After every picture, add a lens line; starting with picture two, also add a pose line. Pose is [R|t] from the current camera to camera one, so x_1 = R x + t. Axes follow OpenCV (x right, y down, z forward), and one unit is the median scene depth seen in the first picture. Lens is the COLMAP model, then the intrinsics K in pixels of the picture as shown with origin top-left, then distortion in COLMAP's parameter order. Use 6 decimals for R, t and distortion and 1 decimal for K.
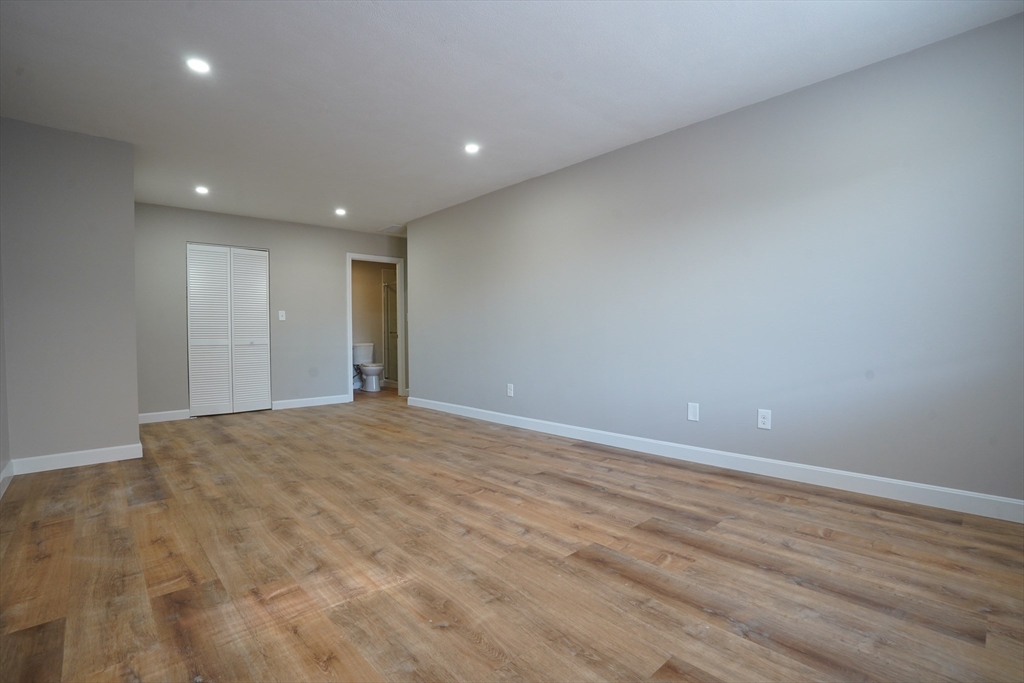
lens RADIAL K [[508.3, 0, 512.0], [0, 508.3, 341.5], [0, 0, 1]] dist [-0.072038, 0.035106]
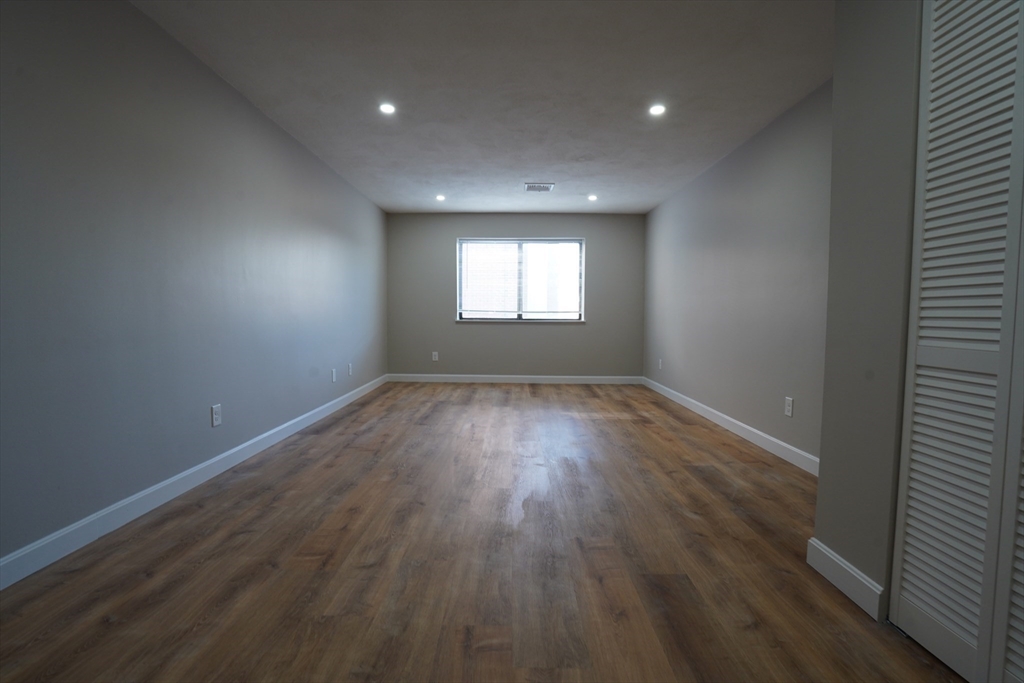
lens RADIAL K [[508.3, 0, 512.0], [0, 508.3, 341.5], [0, 0, 1]] dist [-0.072038, 0.035106]
pose [[-0.759383, -0.024748, 0.650174, -1.183680], [0.009625, 0.998740, 0.049258, -0.030808], [-0.650573, 0.043664, -0.758187, 2.209798]]
